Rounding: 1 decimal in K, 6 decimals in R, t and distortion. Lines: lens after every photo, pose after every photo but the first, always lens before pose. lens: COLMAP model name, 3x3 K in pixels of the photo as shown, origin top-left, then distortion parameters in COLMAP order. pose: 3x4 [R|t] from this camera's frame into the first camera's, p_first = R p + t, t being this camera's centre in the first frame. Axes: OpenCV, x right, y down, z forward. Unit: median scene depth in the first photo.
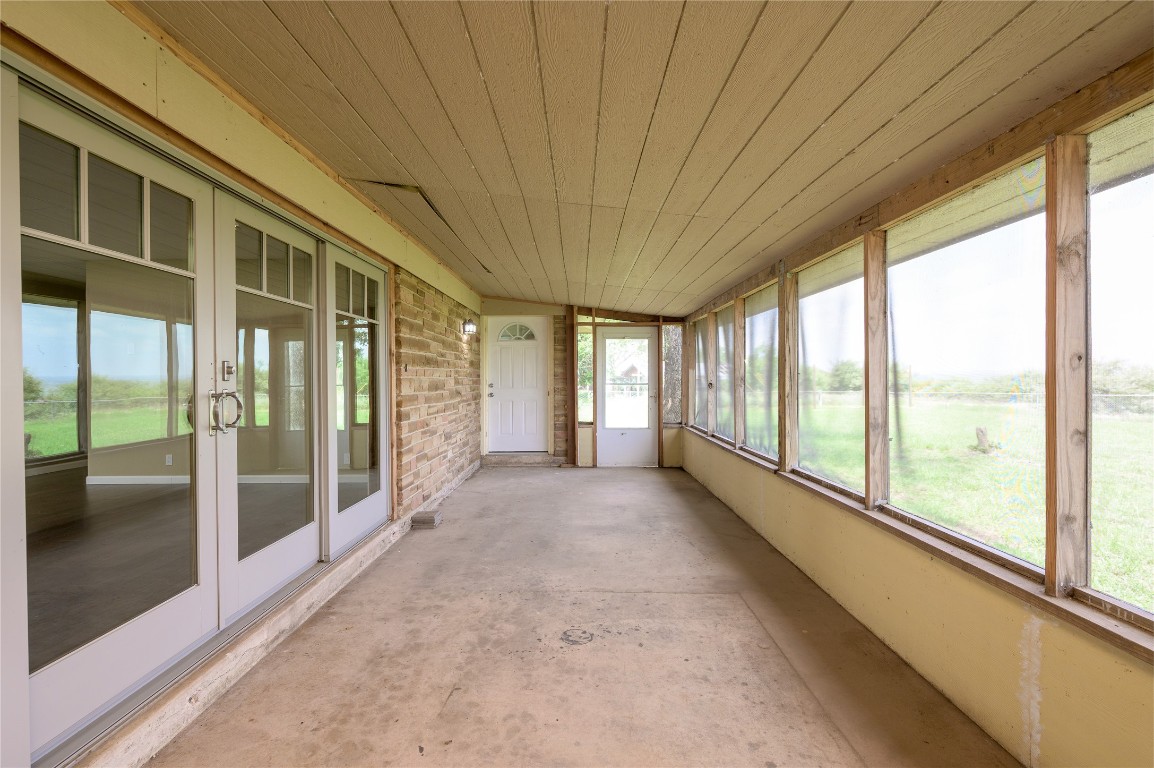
lens RADIAL K [[518.4, 0, 577.5], [0, 518.4, 382.6], [0, 0, 1]] dist [0.002282, -0.000021]
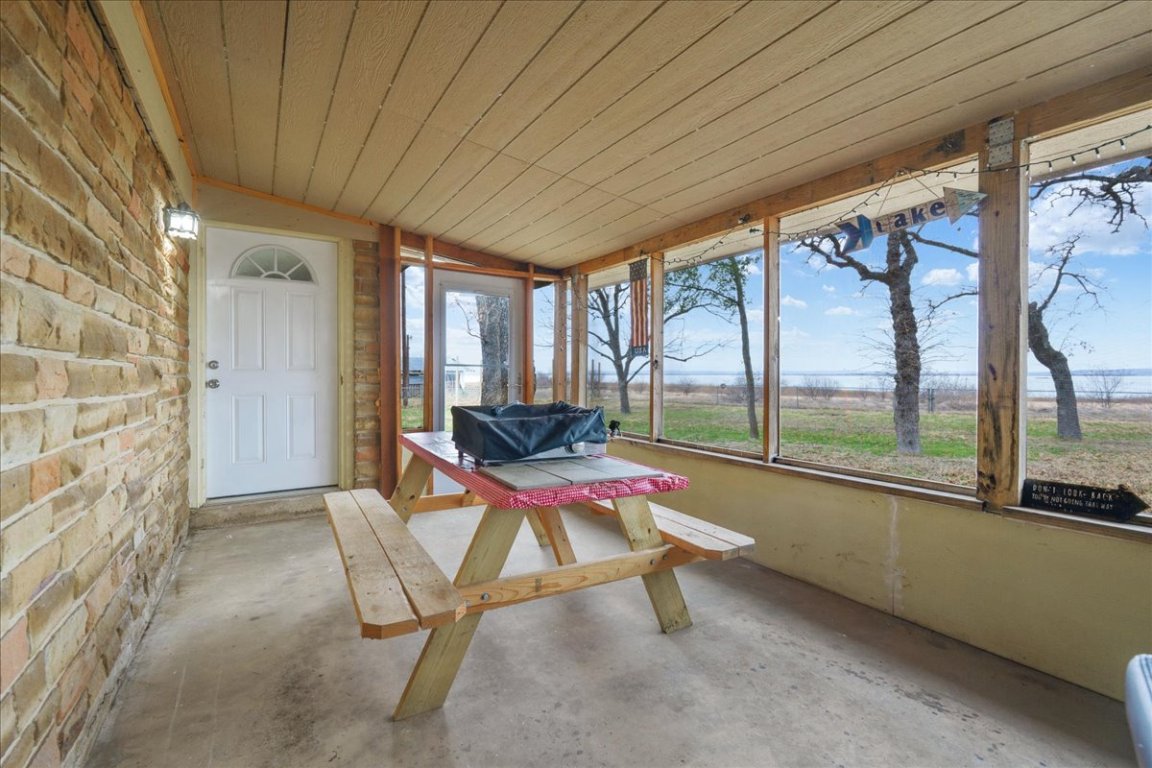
lens RADIAL K [[515.5, 0, 574.1], [0, 515.5, 377.4], [0, 0, 1]] dist [0.012683, -0.000130]
pose [[0.850983, 0.003149, 0.525183, -0.138604], [-0.000345, 0.999985, -0.005436, 0.021058], [-0.525192, 0.004445, 0.850972, 0.409936]]
